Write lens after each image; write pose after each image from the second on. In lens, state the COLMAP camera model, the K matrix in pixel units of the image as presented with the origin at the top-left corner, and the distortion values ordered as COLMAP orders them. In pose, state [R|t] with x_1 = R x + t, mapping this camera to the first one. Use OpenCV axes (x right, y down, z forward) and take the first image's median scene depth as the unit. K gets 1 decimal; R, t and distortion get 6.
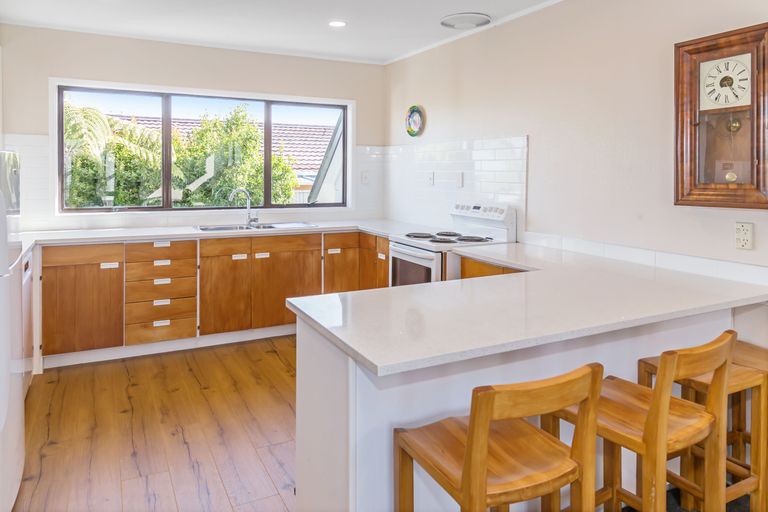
lens RADIAL K [[529.1, 0, 384.4], [0, 529.1, 179.4], [0, 0, 1]] dist [0.004990, -0.000347]
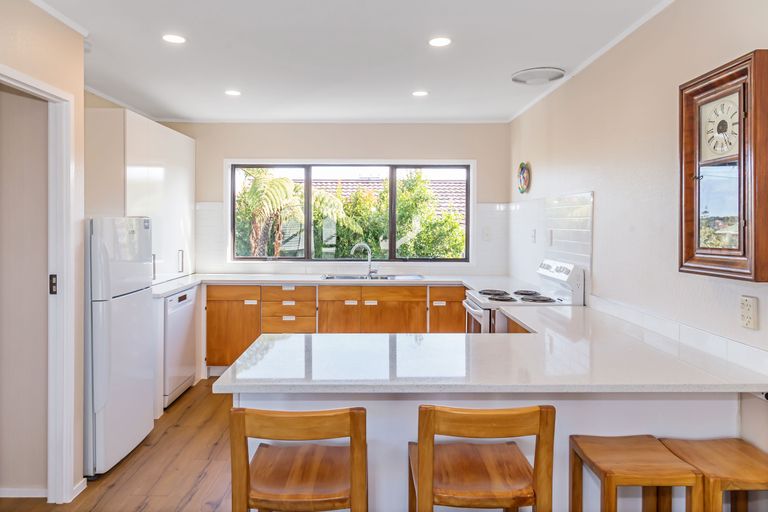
lens RADIAL K [[520.6, 0, 383.9], [0, 520.6, 227.9], [0, 0, 1]] dist [0.004768, 0.000701]
pose [[0.892558, -0.000416, -0.450932, 0.309911], [-0.003581, 0.999962, -0.008011, -0.009061], [0.450918, 0.008765, 0.892522, 0.012900]]
